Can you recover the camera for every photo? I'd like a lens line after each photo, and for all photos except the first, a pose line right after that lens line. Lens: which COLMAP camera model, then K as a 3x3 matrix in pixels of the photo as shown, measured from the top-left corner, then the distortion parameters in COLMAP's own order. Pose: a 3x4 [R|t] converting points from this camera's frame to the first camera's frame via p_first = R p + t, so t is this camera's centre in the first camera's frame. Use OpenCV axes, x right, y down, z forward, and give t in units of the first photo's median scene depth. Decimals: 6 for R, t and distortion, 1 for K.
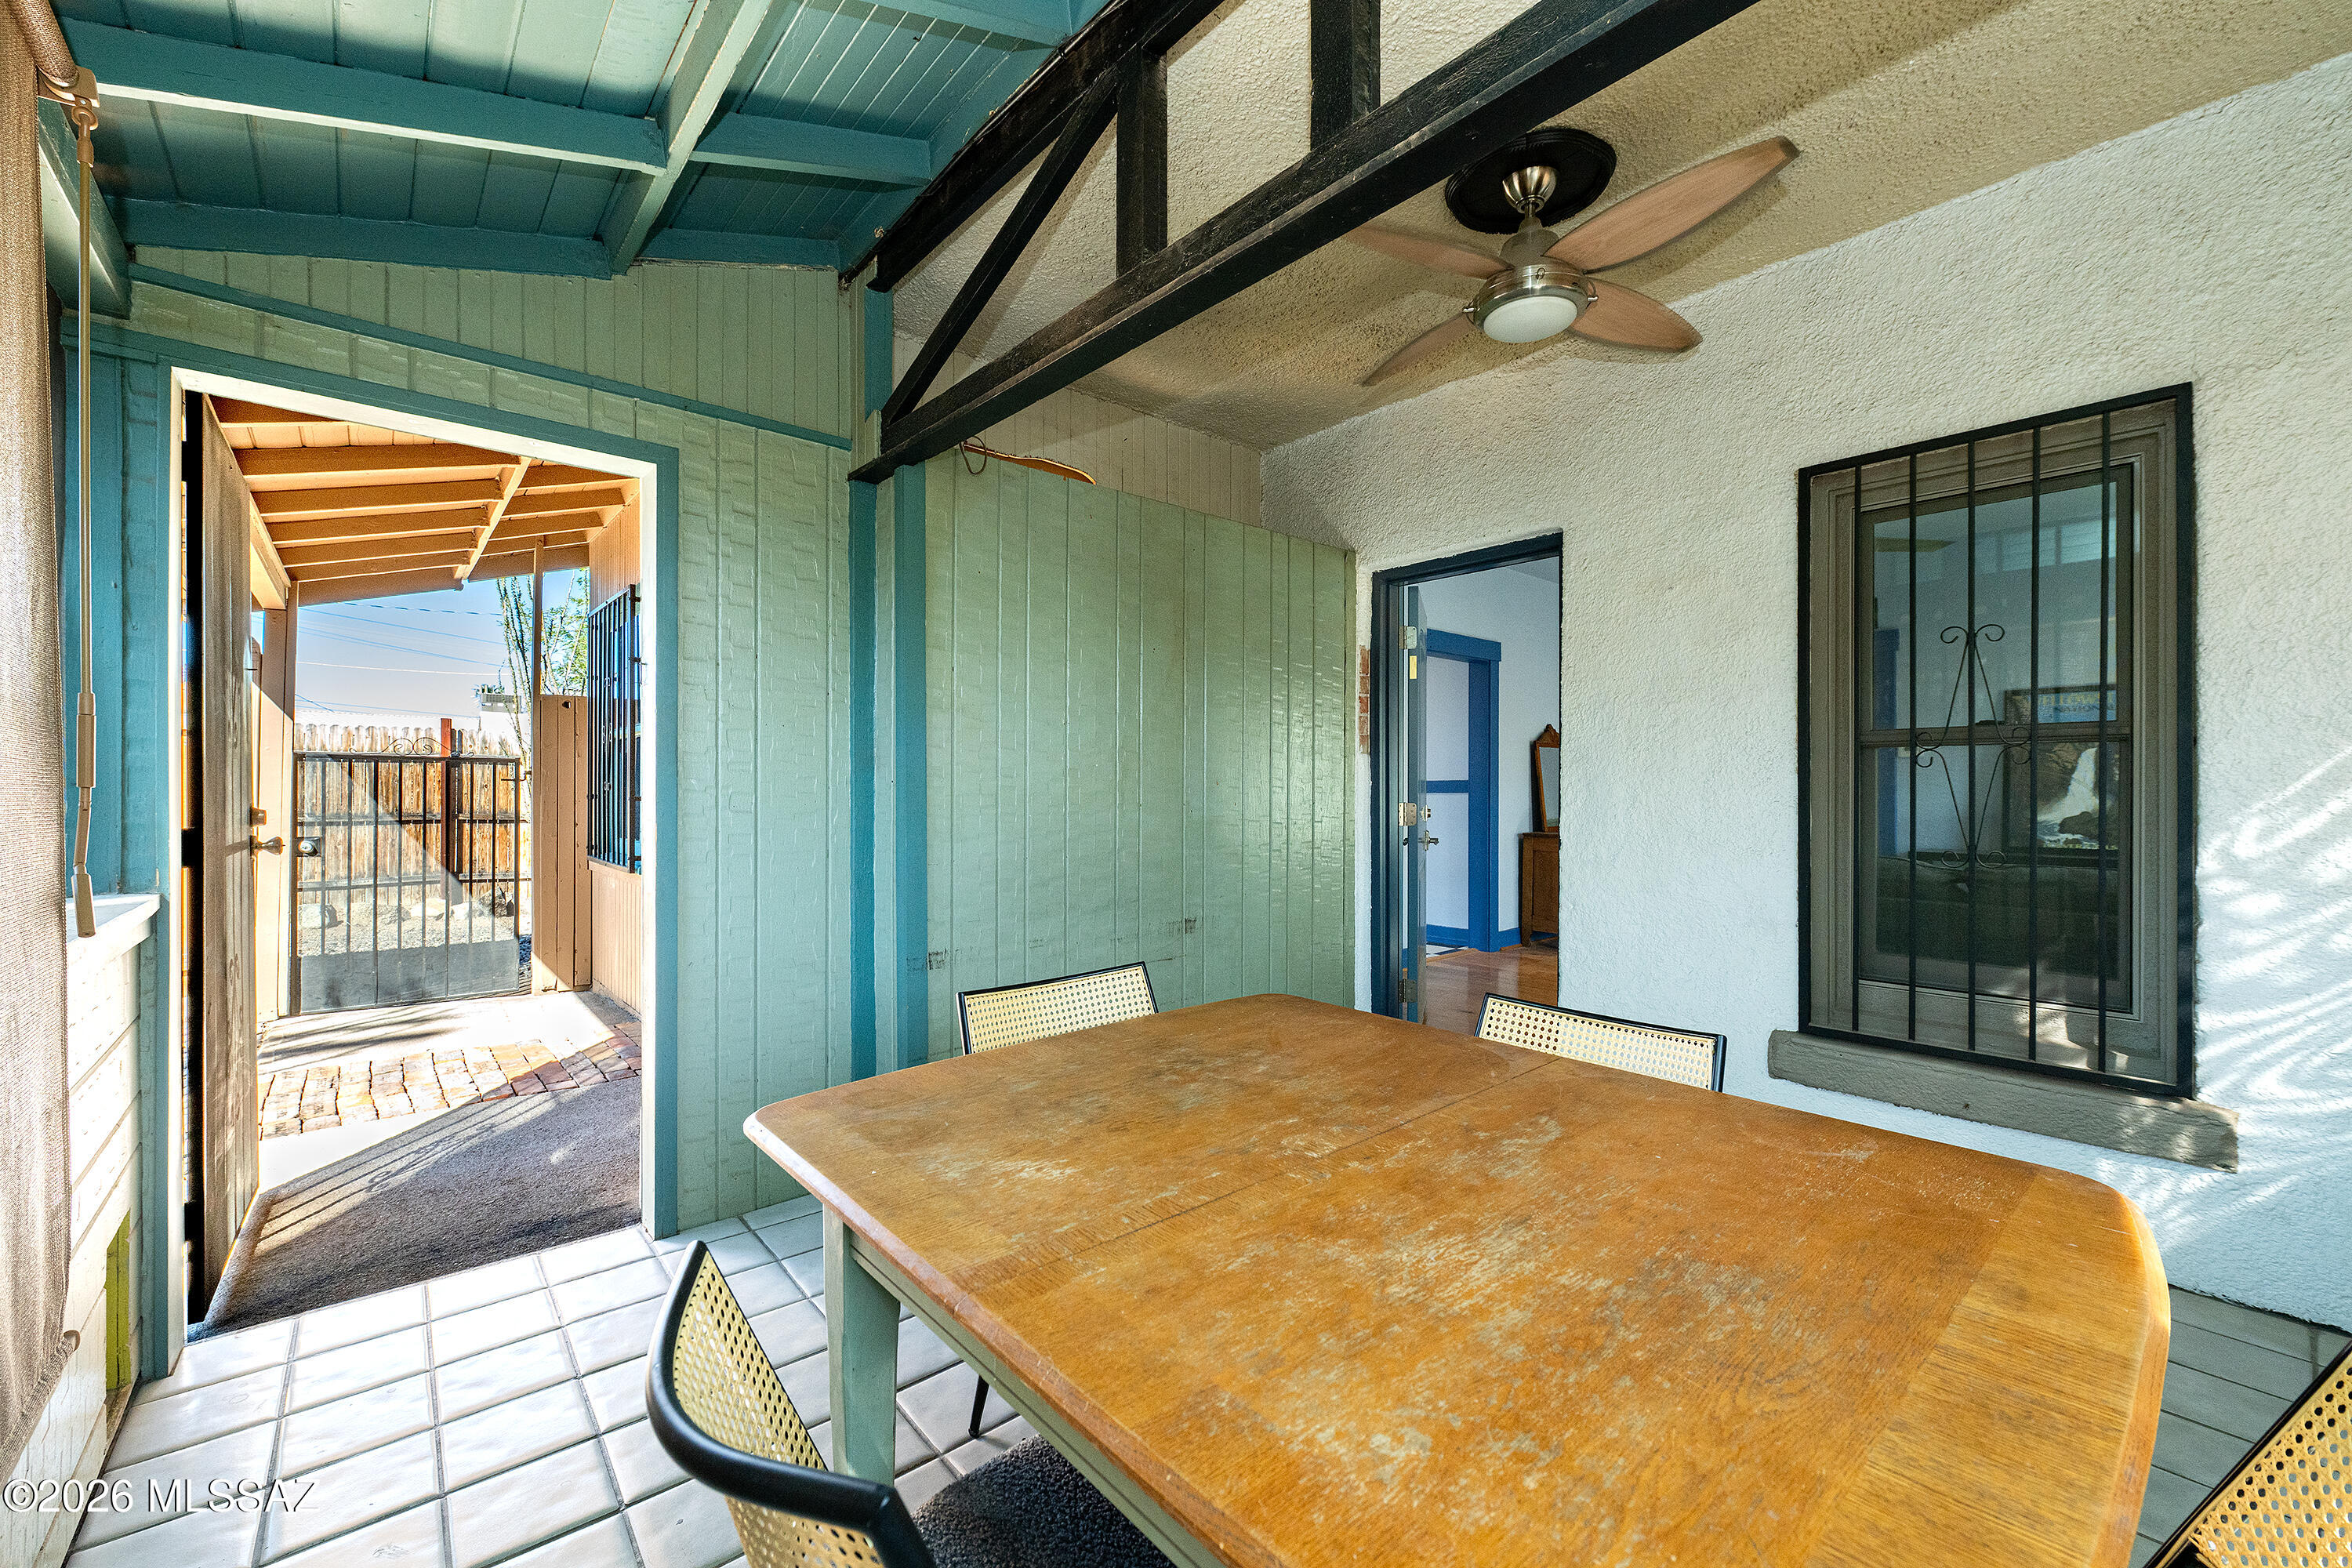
lens RADIAL K [[941.3, 0, 1176.0], [0, 941.3, 784.0], [0, 0, 1]] dist [-0.000718, 0.000179]
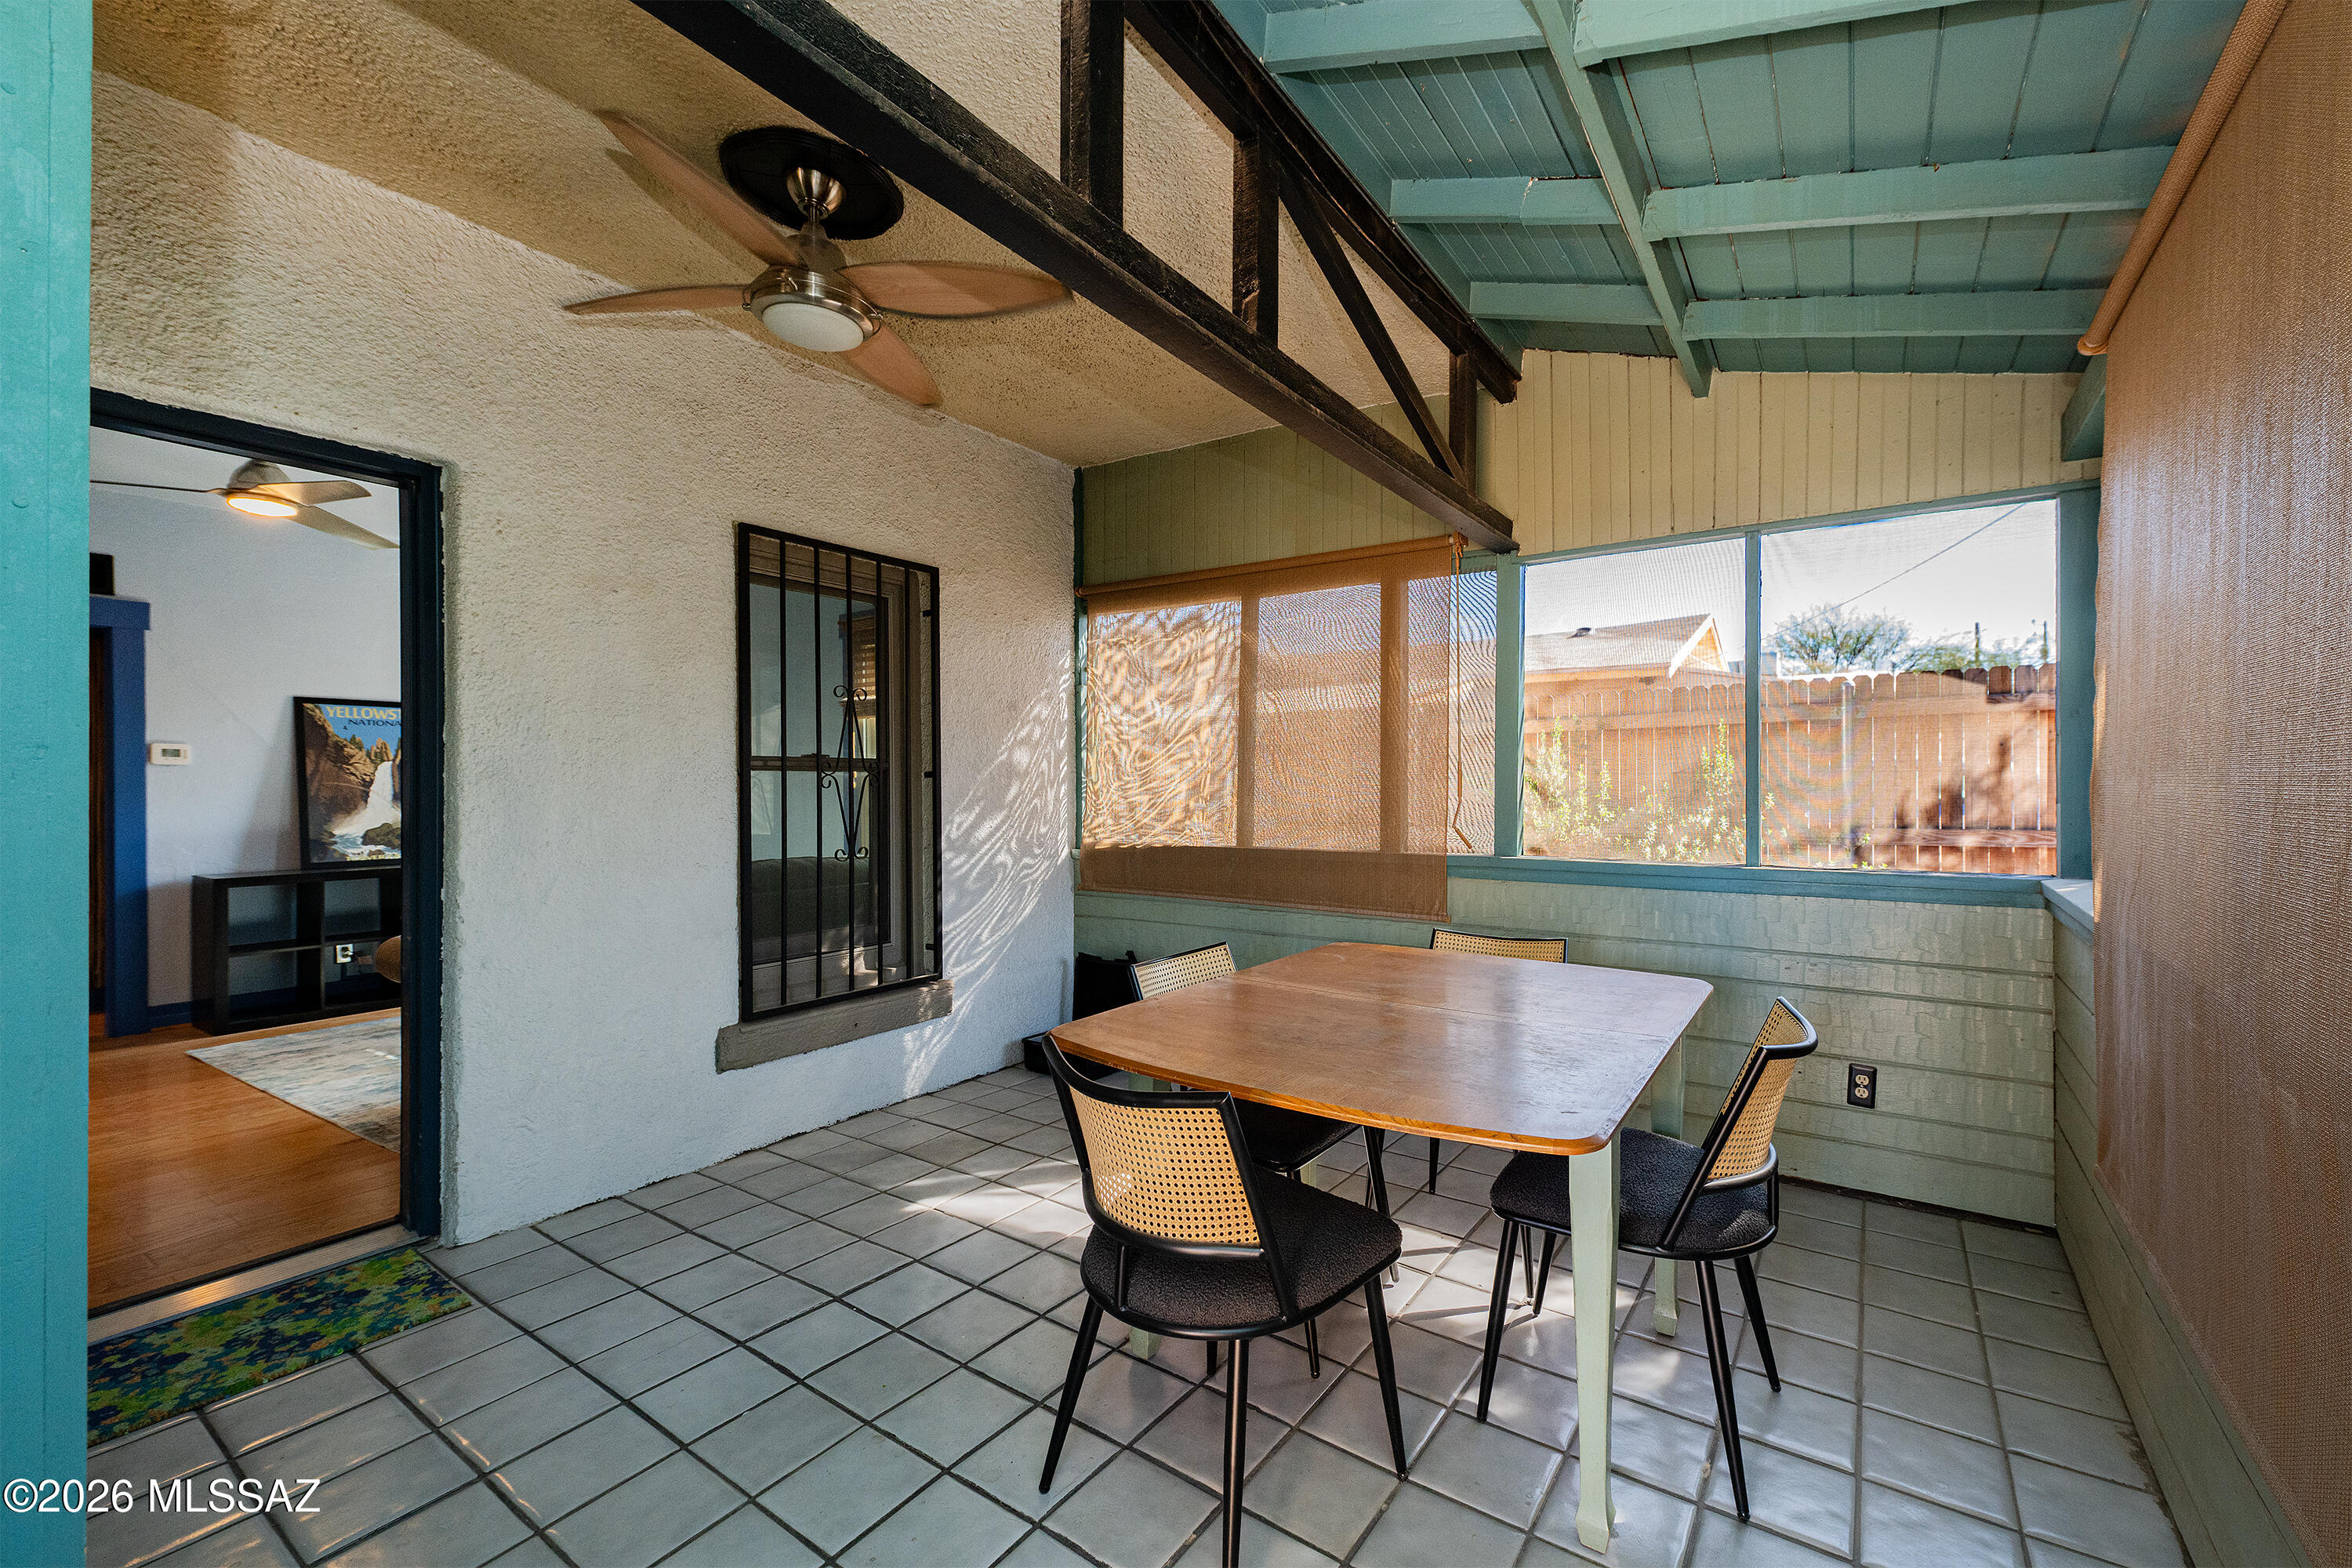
lens RADIAL K [[956.9, 0, 1237.5], [0, 956.9, 785.5], [0, 0, 1]] dist [0.017140, 0.000128]
pose [[-0.276644, 0.000290, 0.960972, -0.683564], [0.002867, 0.999996, 0.000524, -0.020884], [-0.960968, 0.002900, -0.276644, 0.839766]]
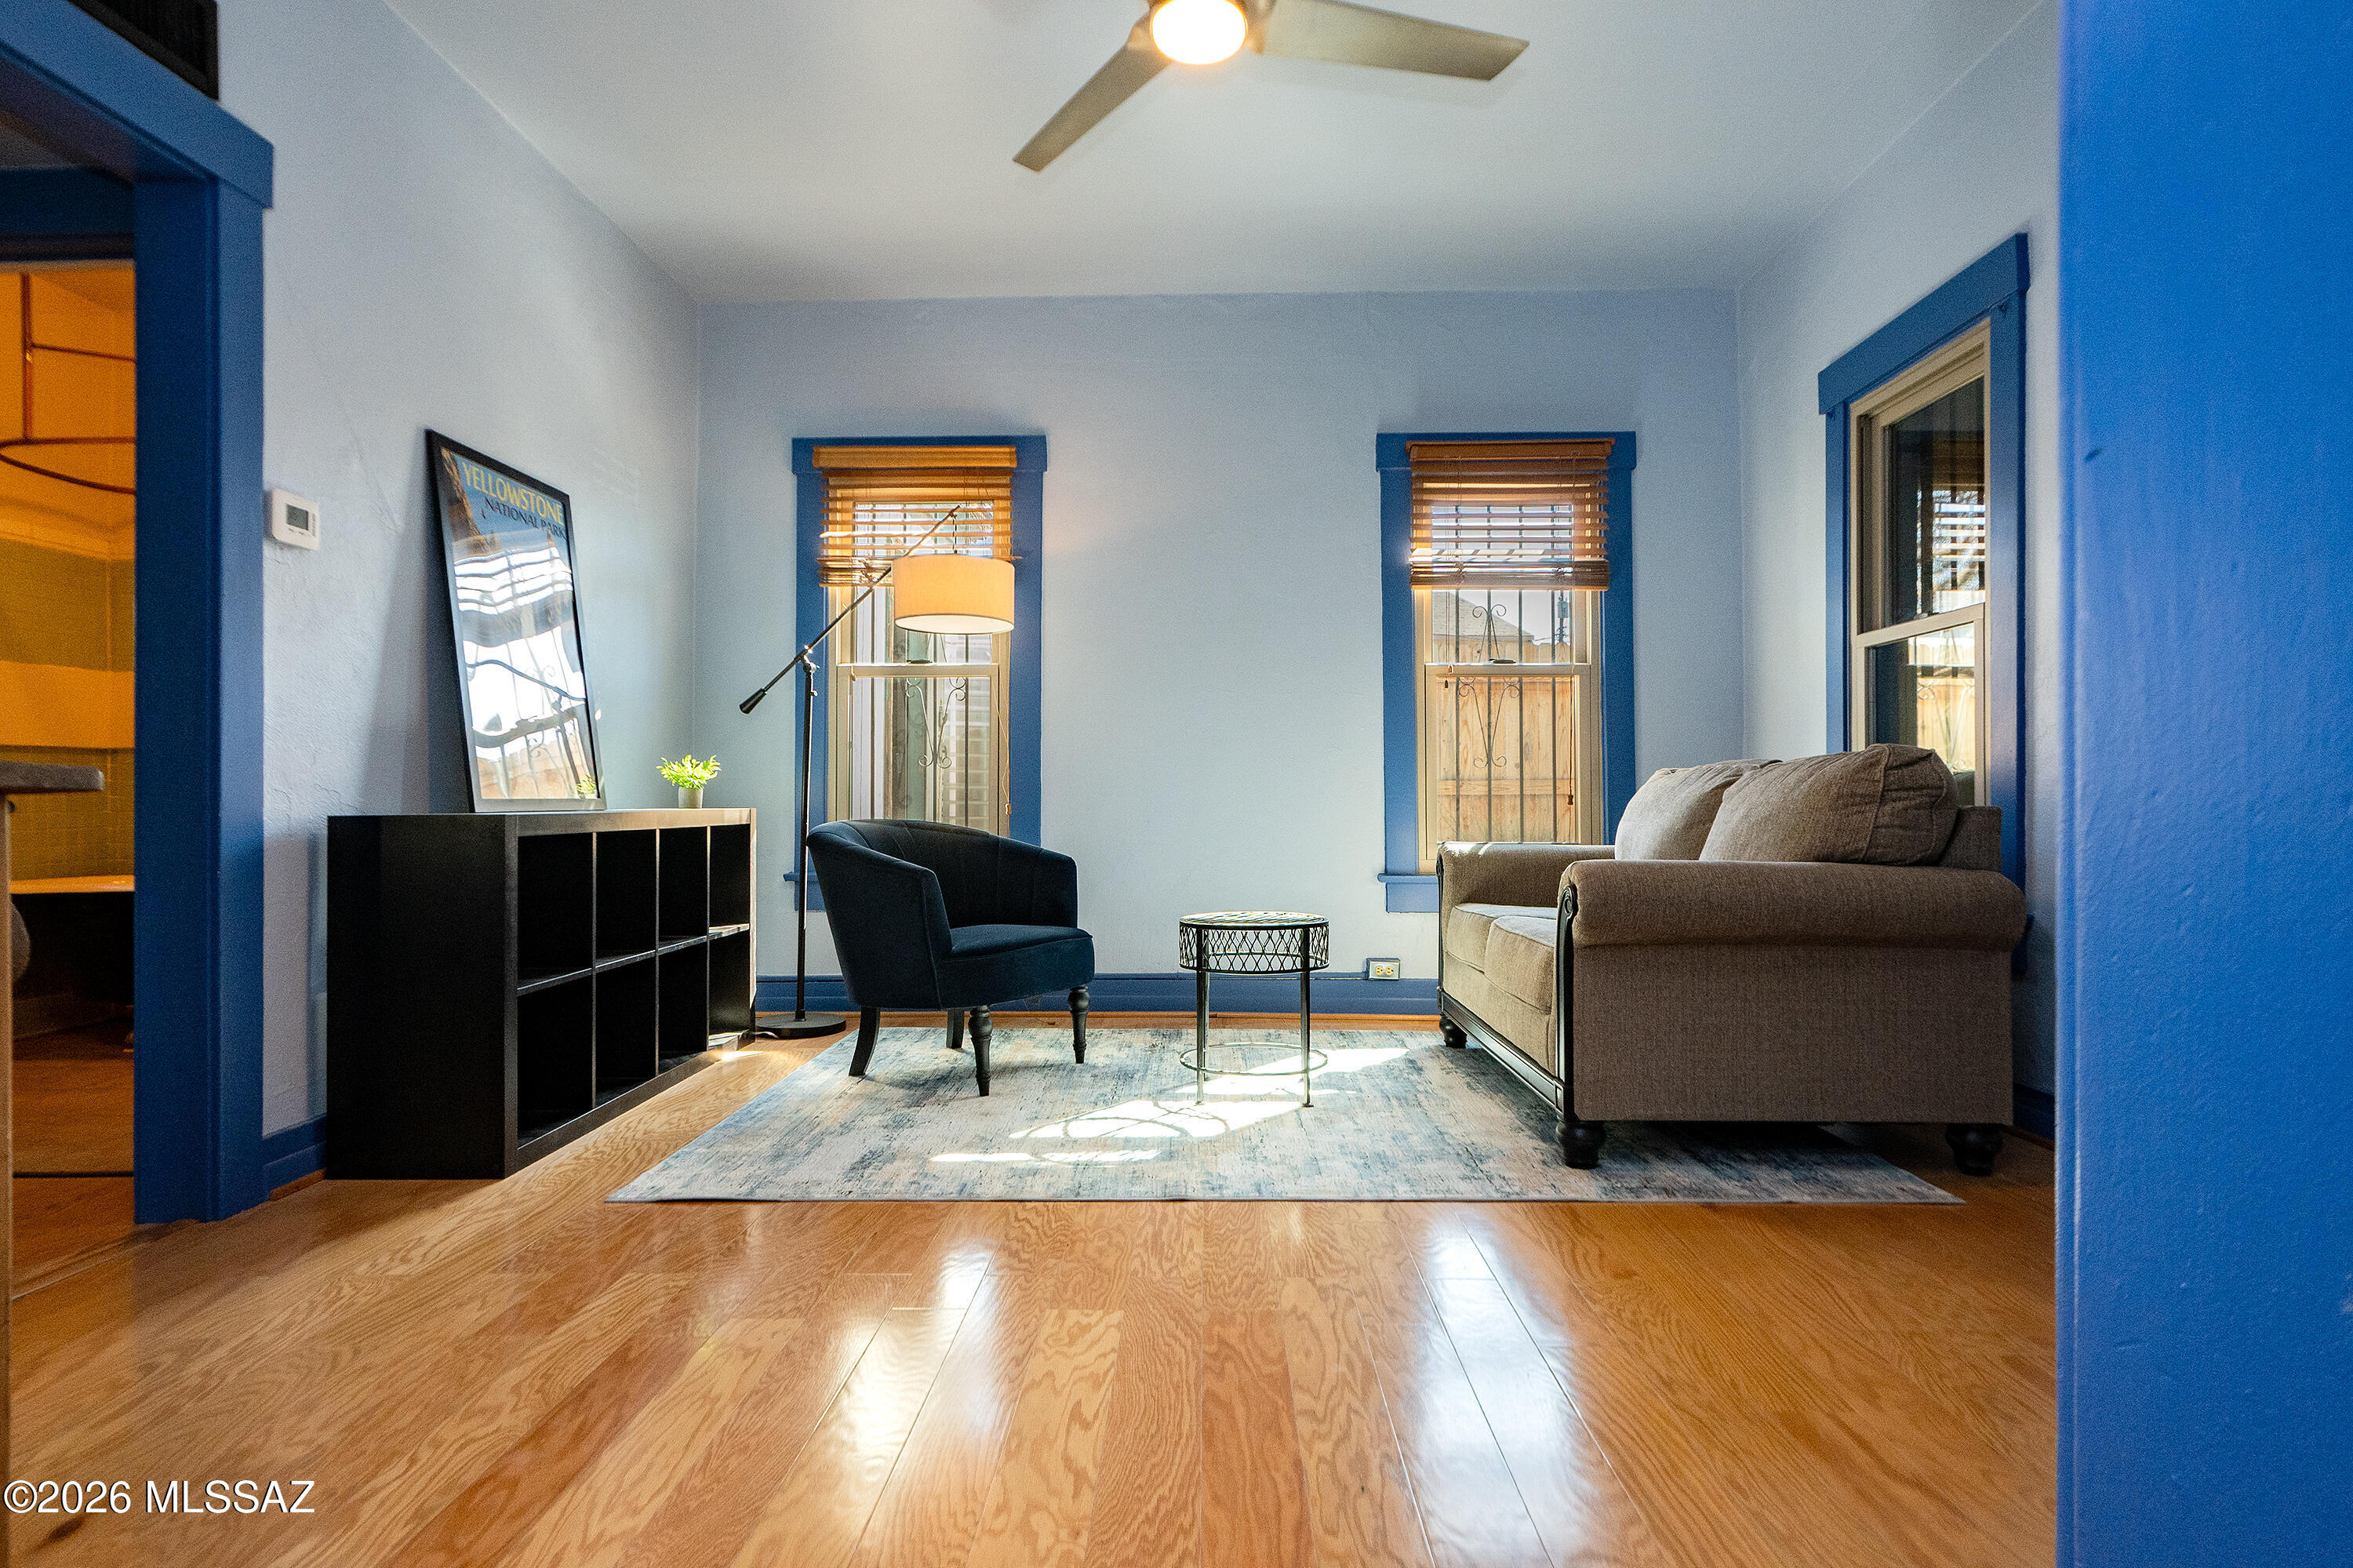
lens RADIAL K [[1229.0, 0, 1154.4], [0, 1229.0, 787.4], [0, 0, 1]] dist [0.004091, 0.002073]
pose [[-0.734542, 0.002356, 0.678559, 0.617377], [0.000056, 0.999994, -0.003412, 0.137560], [-0.678563, -0.002469, -0.734538, 2.668344]]
